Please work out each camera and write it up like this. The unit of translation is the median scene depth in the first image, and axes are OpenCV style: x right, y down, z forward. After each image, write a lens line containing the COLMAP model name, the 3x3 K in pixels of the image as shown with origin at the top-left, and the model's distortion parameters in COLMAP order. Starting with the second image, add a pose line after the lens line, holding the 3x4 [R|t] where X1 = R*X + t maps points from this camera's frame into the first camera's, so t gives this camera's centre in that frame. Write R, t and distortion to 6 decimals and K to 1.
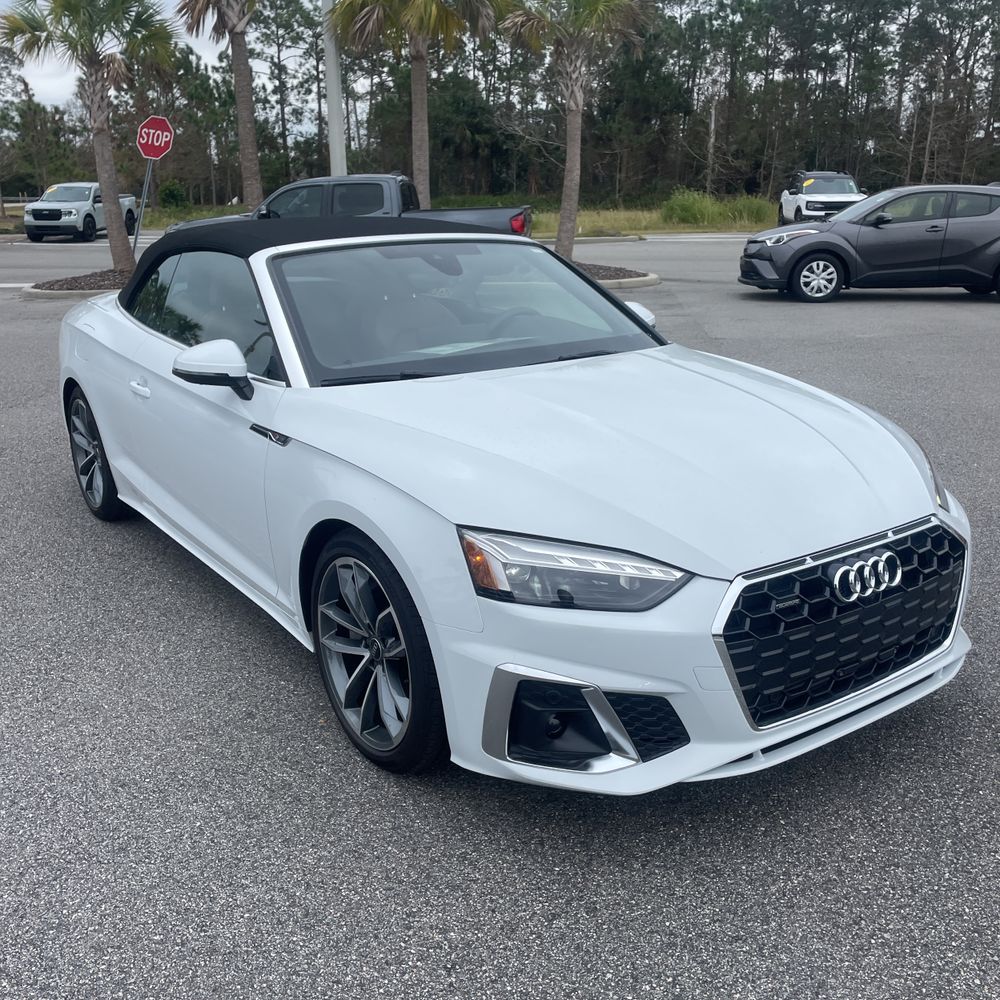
lens RADIAL K [[1011.6, 0, 486.5], [0, 1011.6, 501.9], [0, 0, 1]] dist [0.020564, 0.000000]
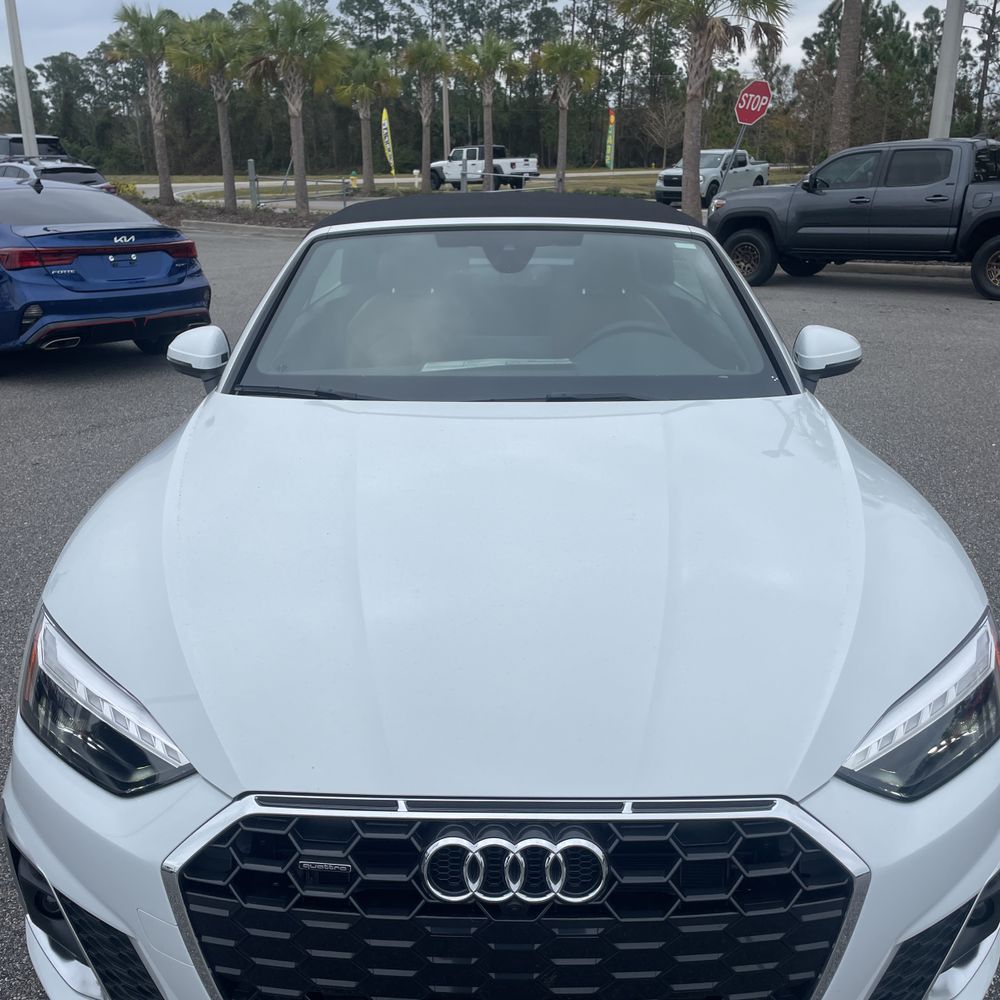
lens RADIAL K [[1011.6, 0, 497.4], [0, 1011.6, 503.0], [0, 0, 1]] dist [0.020564, 0.000000]
pose [[0.818052, 0.191623, -0.542283, 0.080064], [-0.174662, 0.981107, 0.083202, -0.021376], [0.547981, 0.026653, 0.836066, 0.066122]]
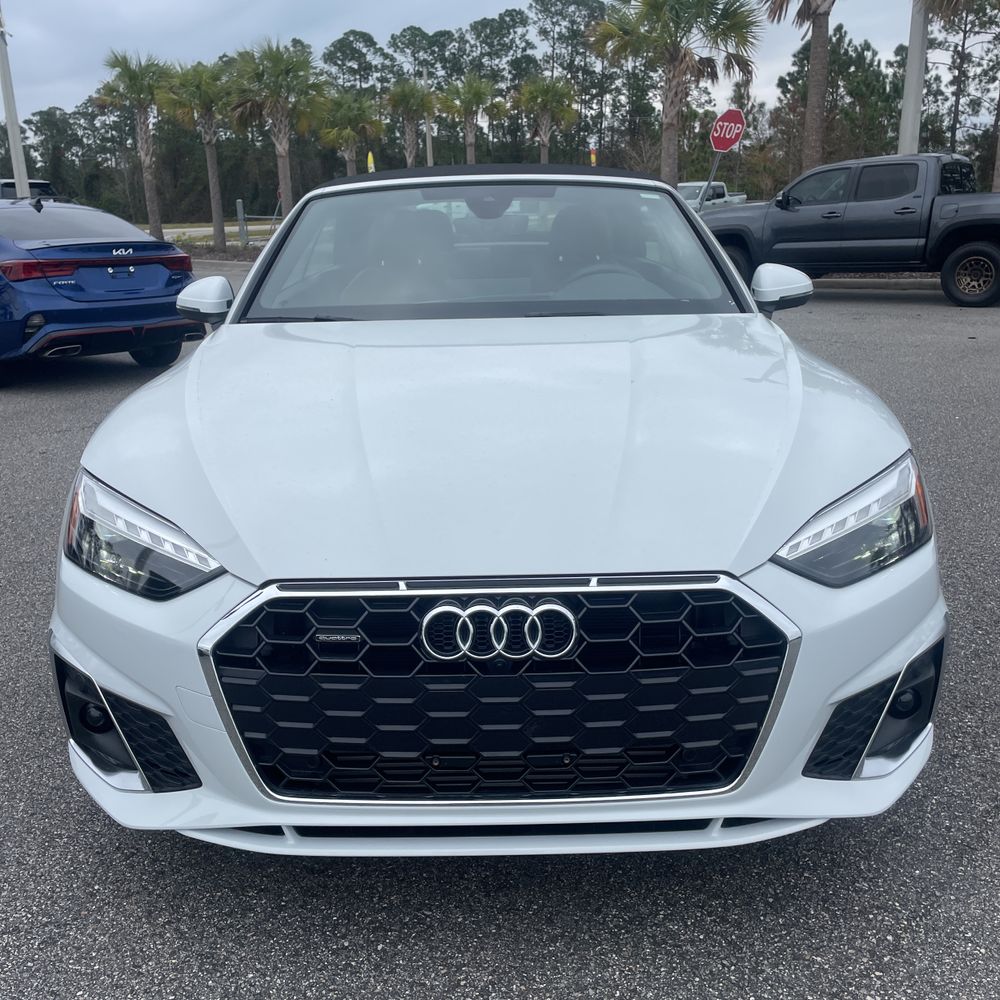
lens RADIAL K [[1011.6, 0, 493.5], [0, 1011.6, 500.5], [0, 0, 1]] dist [0.020564, 0.000000]
pose [[0.824614, 0.152047, -0.544879, 0.090880], [-0.153886, 0.987171, 0.042578, -0.004799], [0.544363, 0.048739, 0.837433, 0.056203]]
